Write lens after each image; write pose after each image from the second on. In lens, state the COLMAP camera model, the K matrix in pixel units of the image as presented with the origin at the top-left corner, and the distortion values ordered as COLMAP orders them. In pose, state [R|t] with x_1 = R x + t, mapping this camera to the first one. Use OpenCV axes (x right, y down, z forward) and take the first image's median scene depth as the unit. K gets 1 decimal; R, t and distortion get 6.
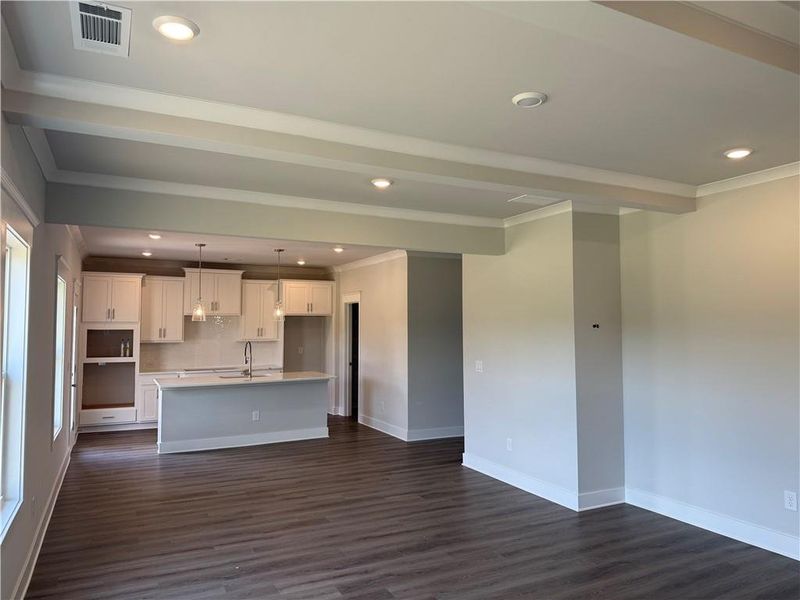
lens RADIAL K [[567.3, 0, 403.9], [0, 567.3, 302.2], [0, 0, 1]] dist [0.068413, -0.001454]
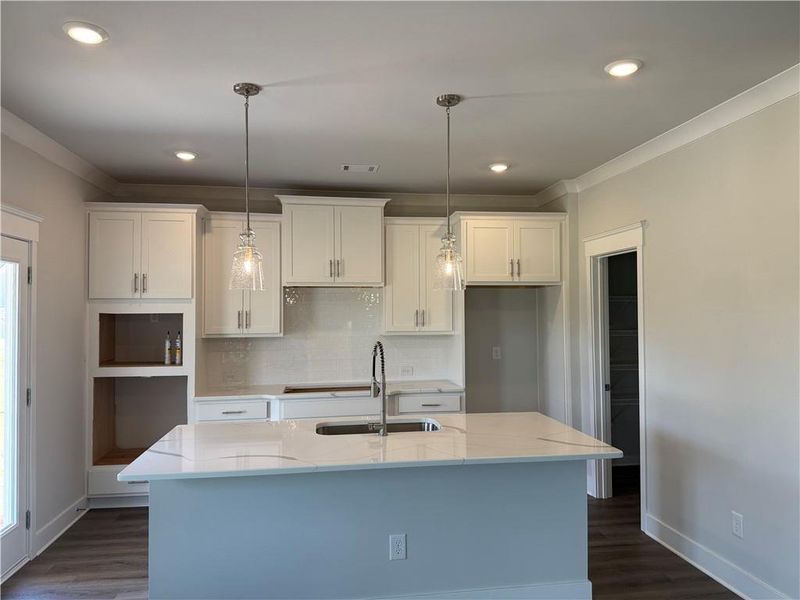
lens RADIAL K [[567.3, 0, 403.9], [0, 567.3, 302.2], [0, 0, 1]] dist [0.068413, -0.001454]
pose [[0.951252, -0.008547, -0.308295, -0.114910], [0.017983, 0.999452, 0.027780, 0.025395], [0.307889, -0.031970, 0.950885, 0.541623]]
